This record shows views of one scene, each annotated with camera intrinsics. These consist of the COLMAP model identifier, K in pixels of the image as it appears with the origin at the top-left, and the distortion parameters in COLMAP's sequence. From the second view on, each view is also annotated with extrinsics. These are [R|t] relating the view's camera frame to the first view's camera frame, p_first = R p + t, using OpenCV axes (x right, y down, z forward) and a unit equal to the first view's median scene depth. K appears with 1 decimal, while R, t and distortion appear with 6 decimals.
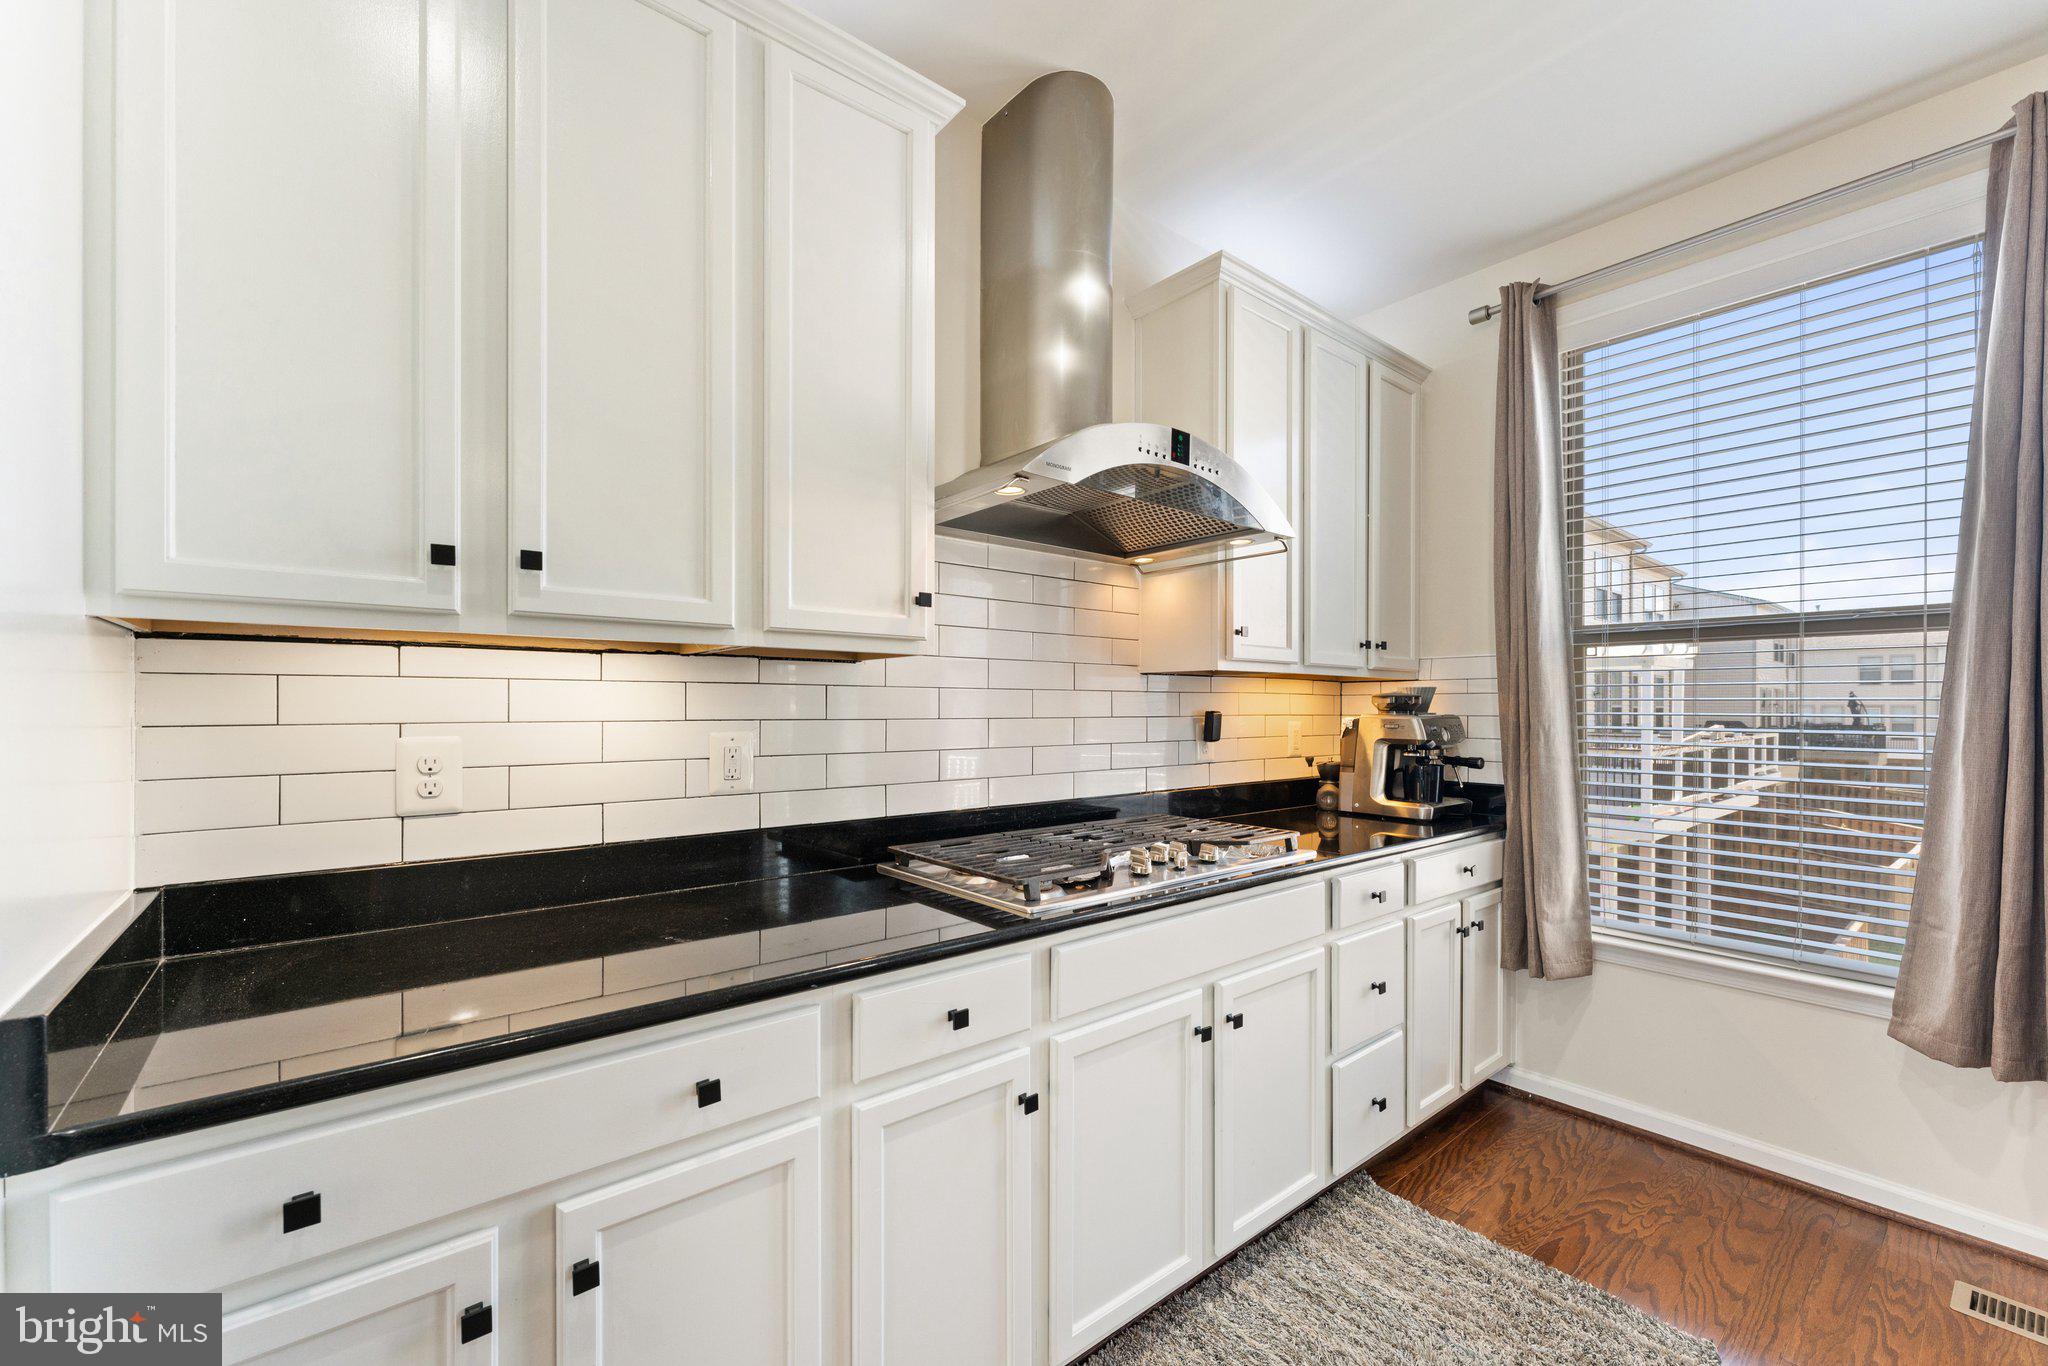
lens RADIAL K [[831.9, 0, 1018.0], [0, 831.9, 714.5], [0, 0, 1]] dist [0.001270, 0.000549]
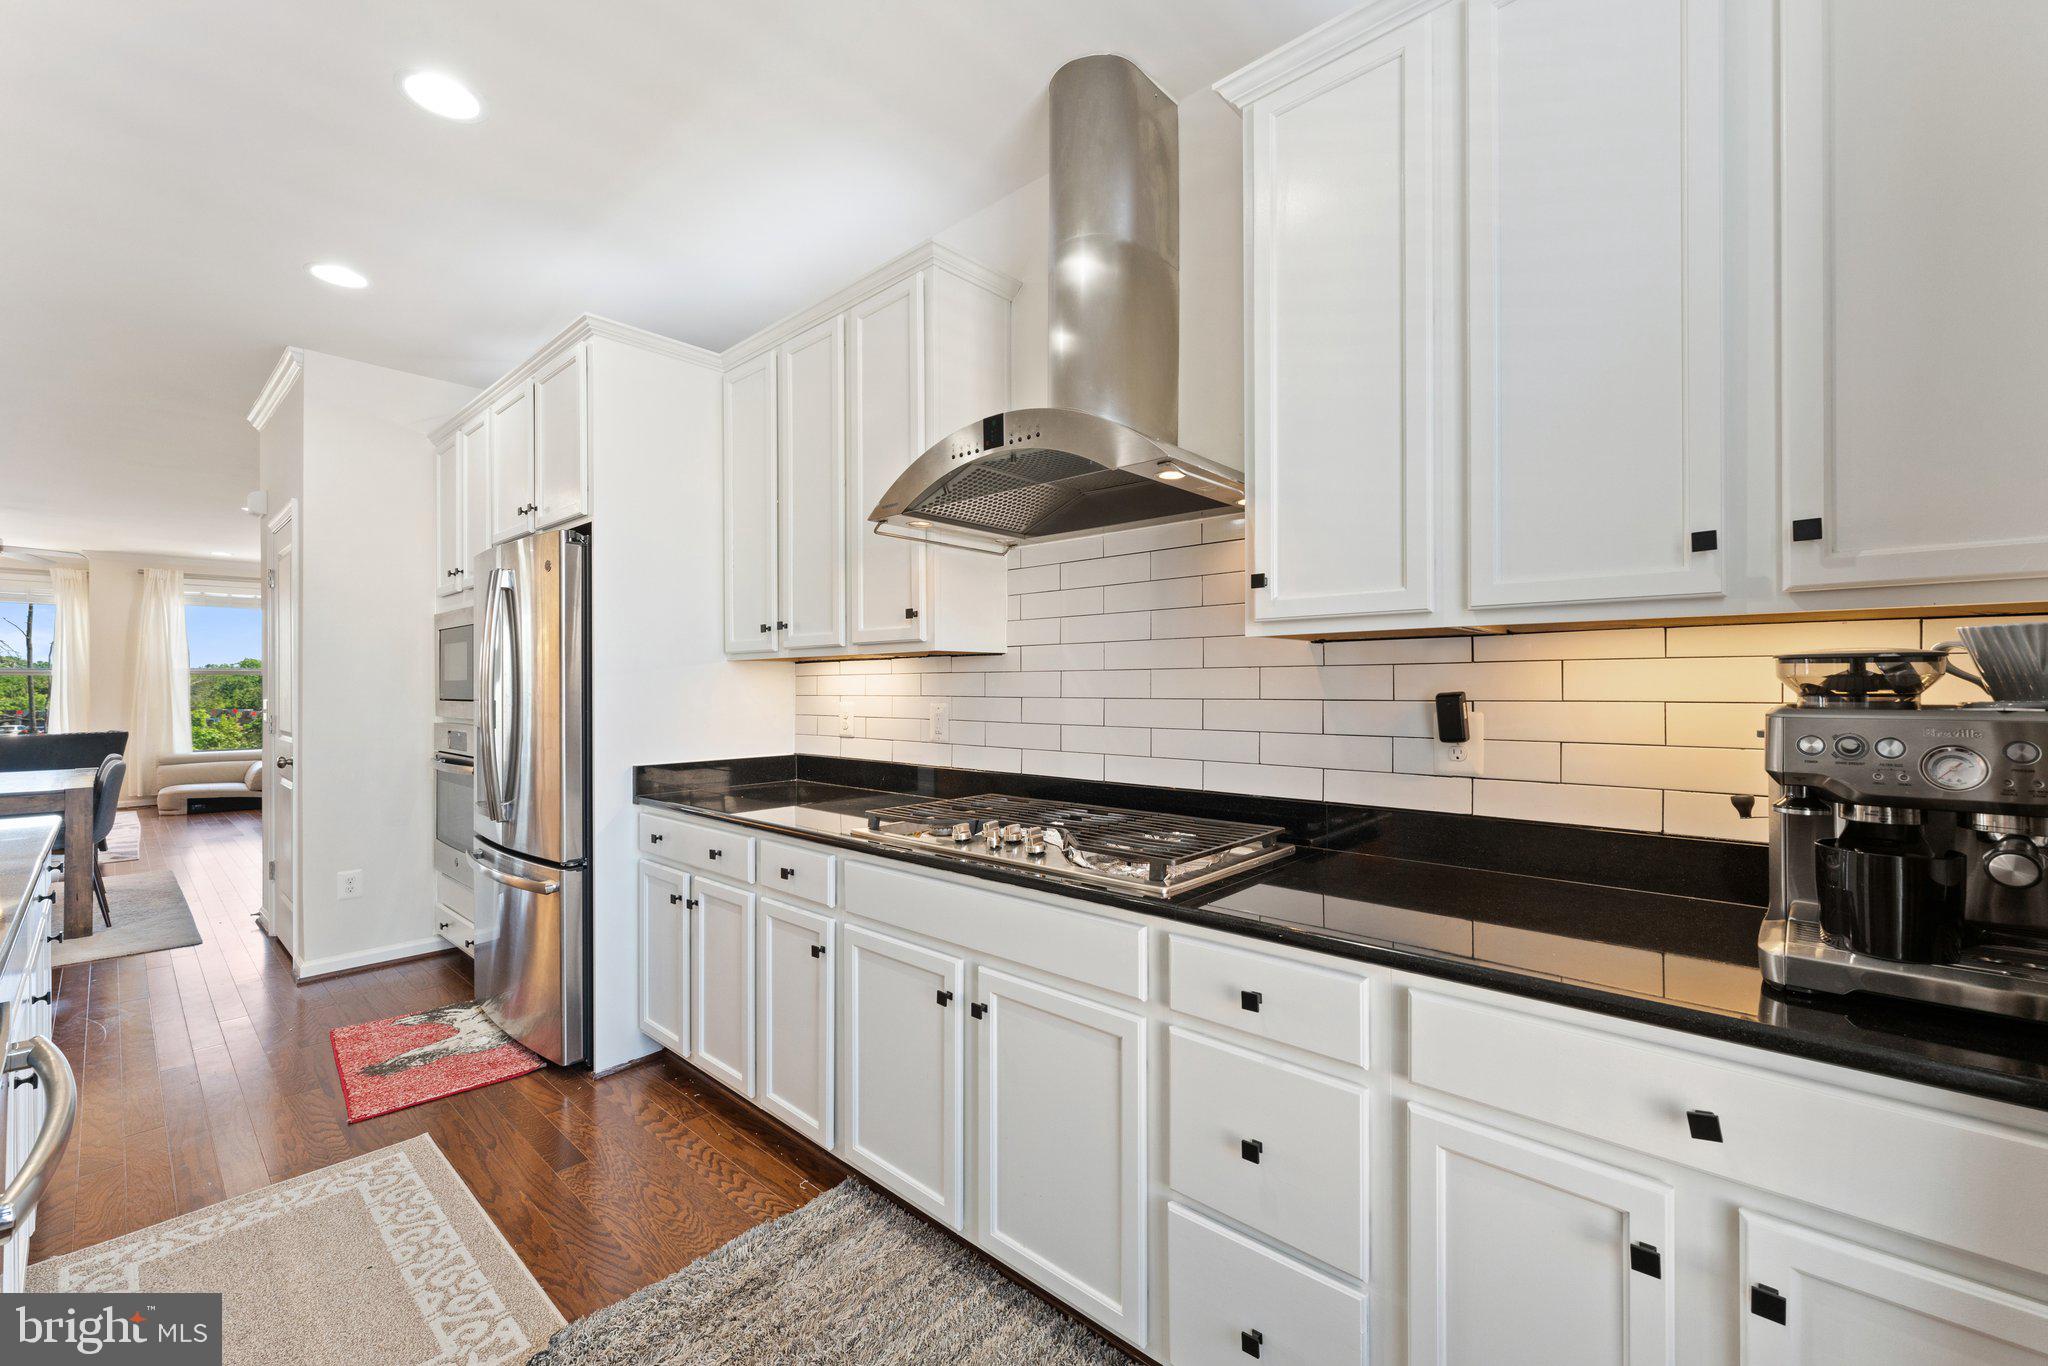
lens RADIAL K [[831.9, 0, 1013.4], [0, 831.9, 689.4], [0, 0, 1]] dist [0.001270, 0.000549]
pose [[0.135300, 0.005599, -0.990789, 0.838477], [-0.002318, 0.999983, 0.005334, -0.009775], [0.990802, 0.001575, 0.135311, 0.619089]]
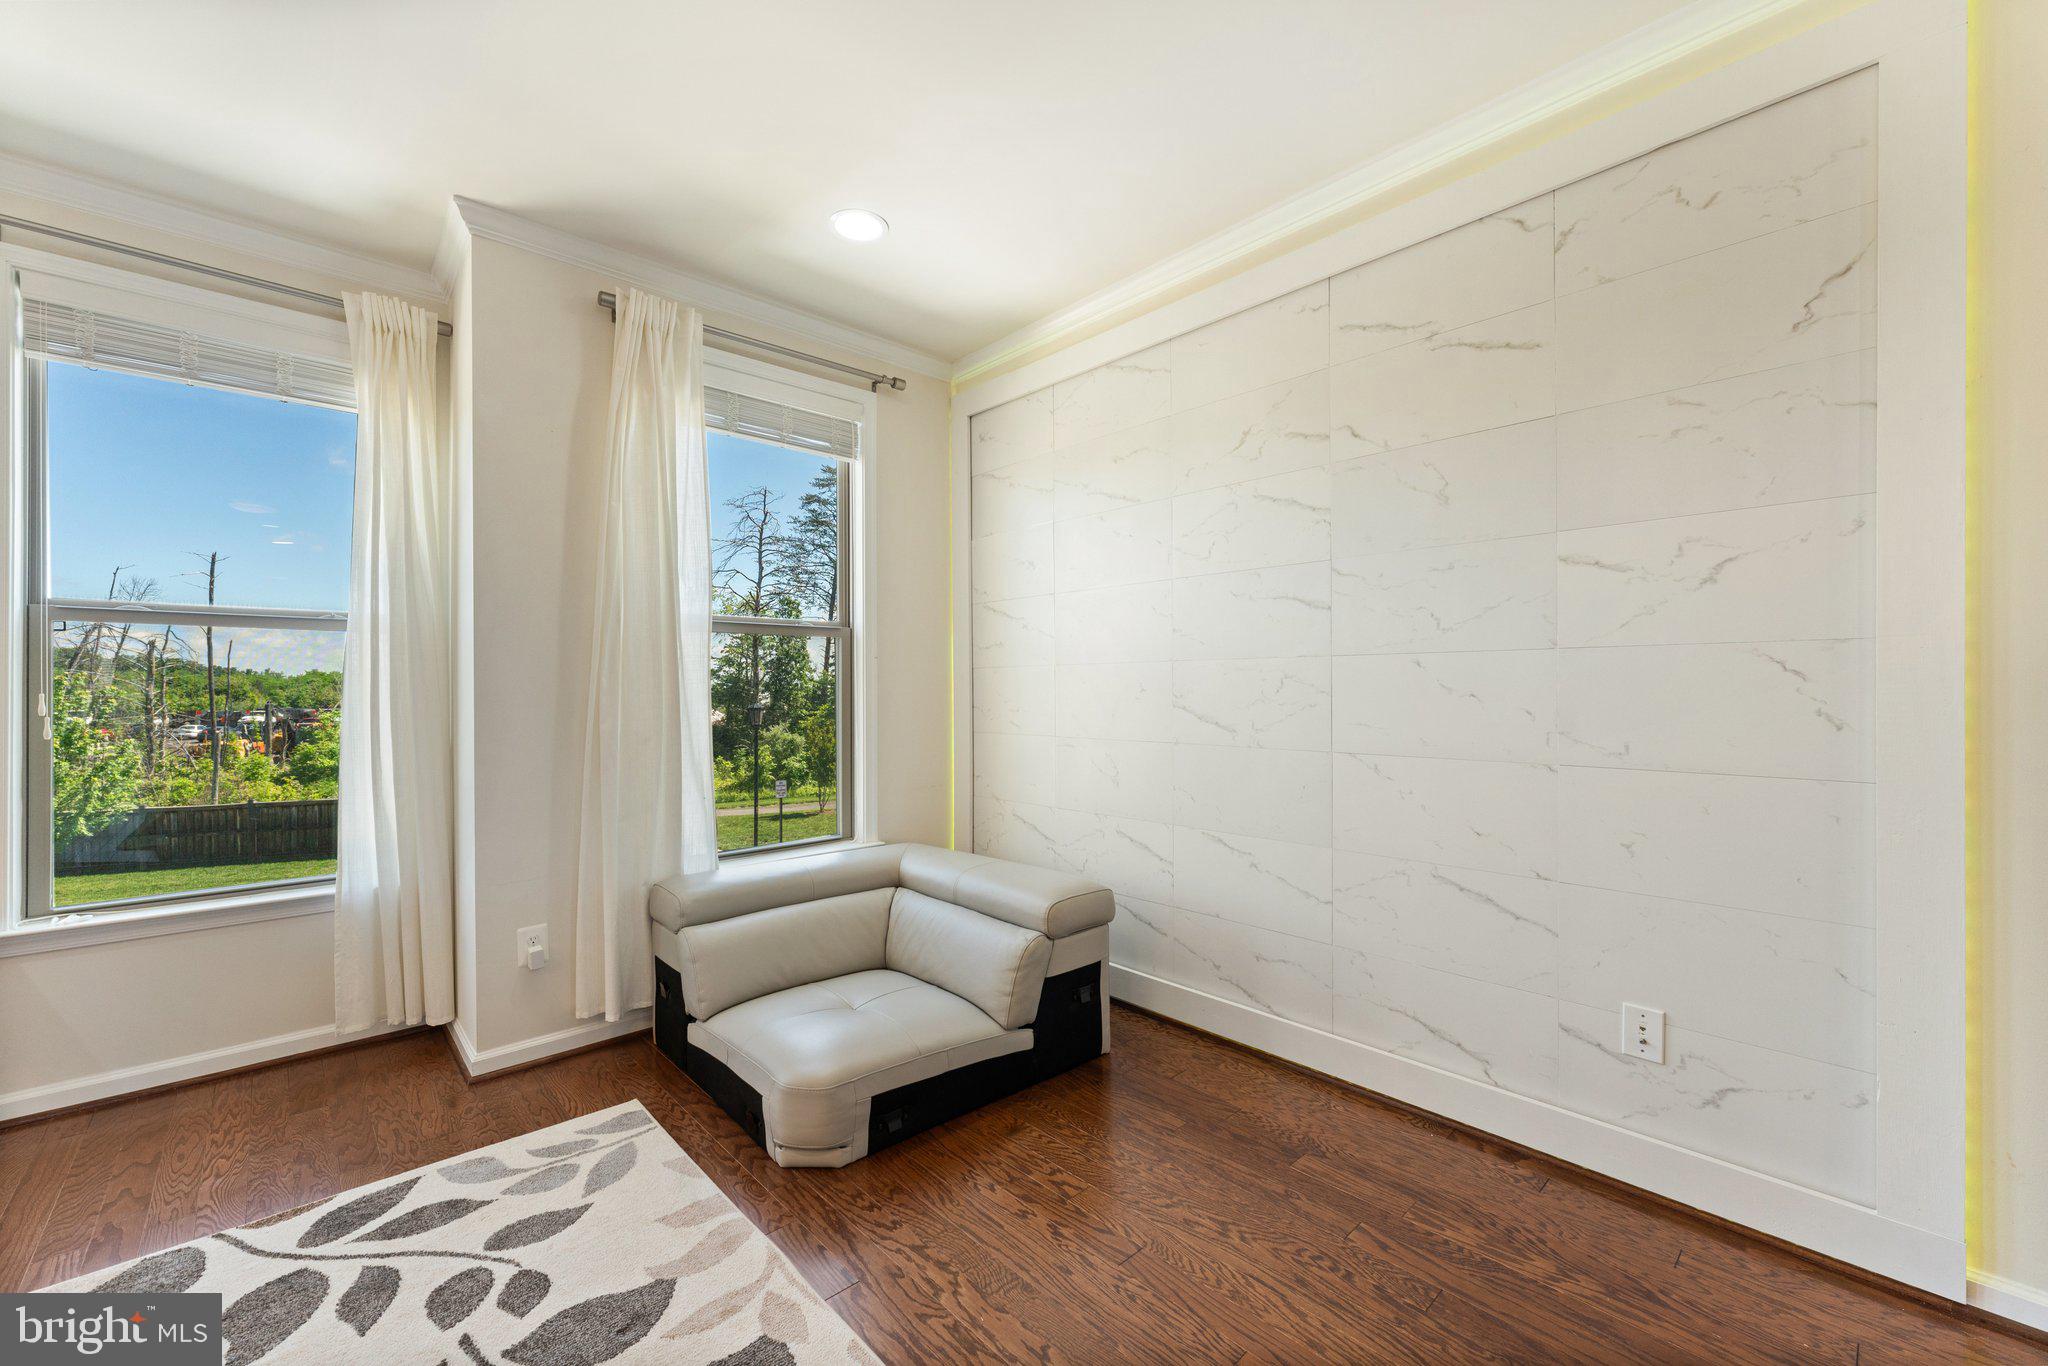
lens RADIAL K [[831.9, 0, 993.2], [0, 831.9, 691.7], [0, 0, 1]] dist [0.001270, 0.000549]
pose [[0.025644, 0.001854, -0.999669, -1.849405], [-0.005837, 0.999982, 0.001705, 0.032419], [0.999654, 0.005791, 0.025654, -1.900122]]
